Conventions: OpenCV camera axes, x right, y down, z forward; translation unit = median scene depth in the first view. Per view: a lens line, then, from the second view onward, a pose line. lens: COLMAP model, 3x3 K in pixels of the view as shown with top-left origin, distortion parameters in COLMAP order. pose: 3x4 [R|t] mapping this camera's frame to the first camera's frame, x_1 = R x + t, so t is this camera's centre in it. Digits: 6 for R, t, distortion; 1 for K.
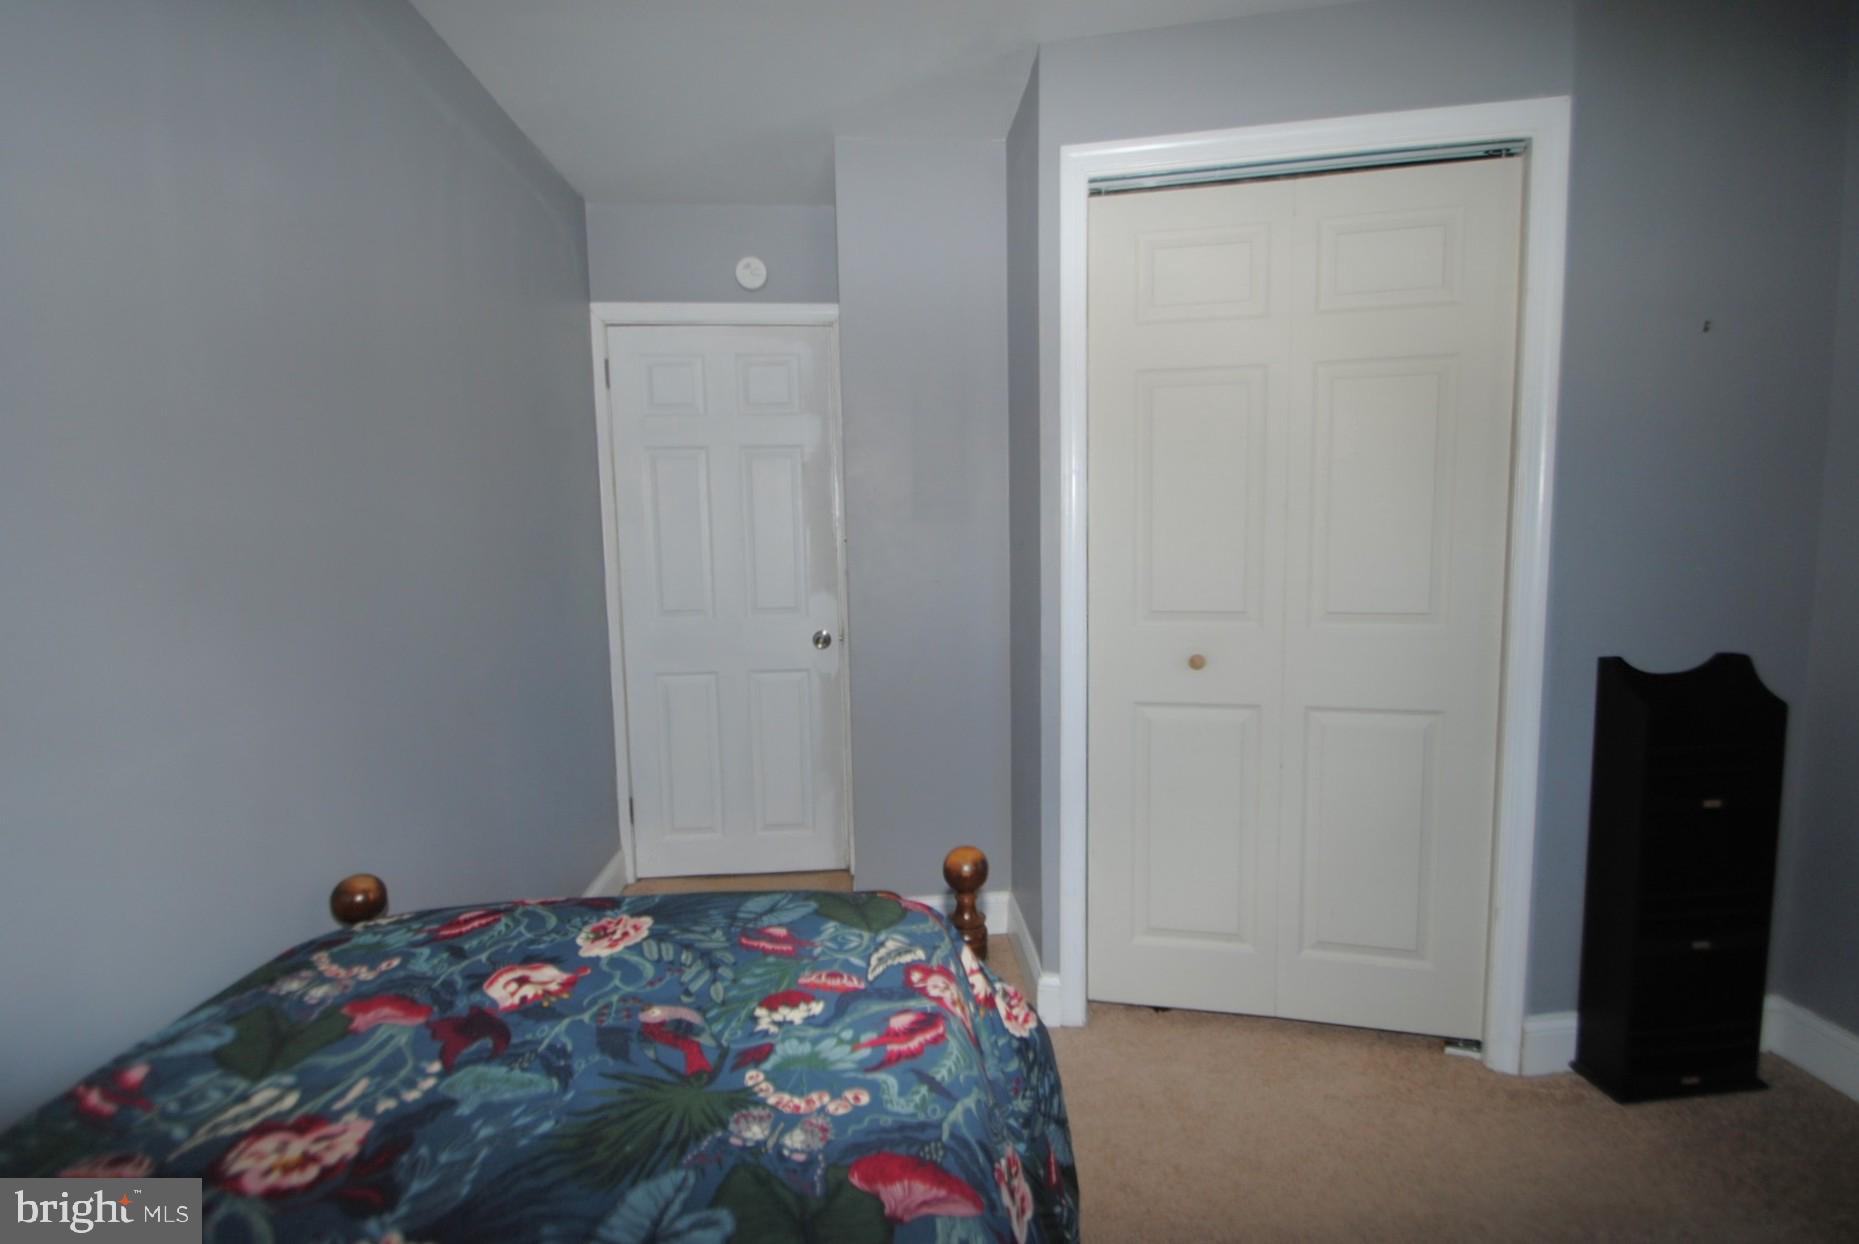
lens RADIAL K [[910.4, 0, 927.7], [0, 910.4, 614.8], [0, 0, 1]] dist [-0.016176, -0.004674]
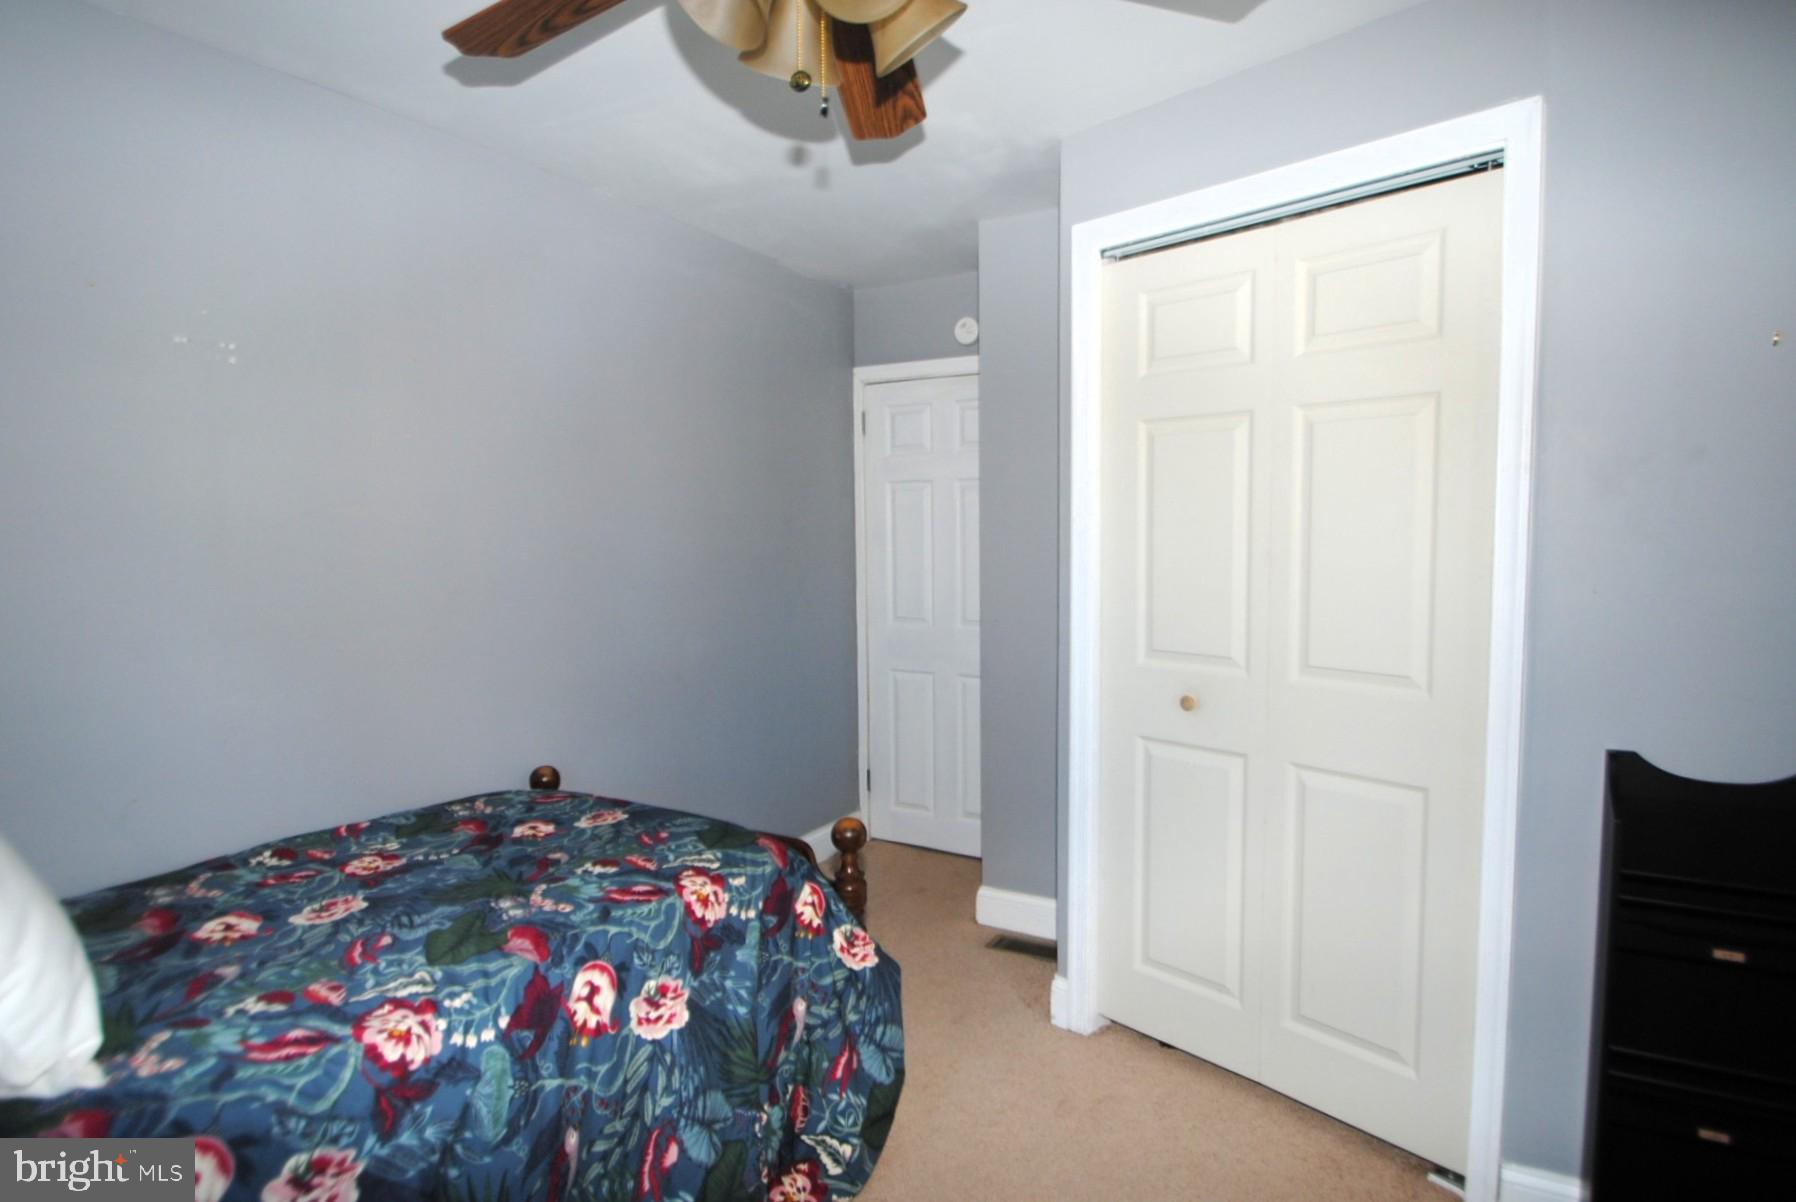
lens RADIAL K [[984.1, 0, 901.3], [0, 984.1, 590.5], [0, 0, 1]] dist [-0.023592, -0.006633]
pose [[0.820334, 0.049503, -0.569739, 1.082741], [-0.065068, 0.997856, -0.006987, -0.075024], [0.568172, 0.042803, 0.821796, -0.146037]]
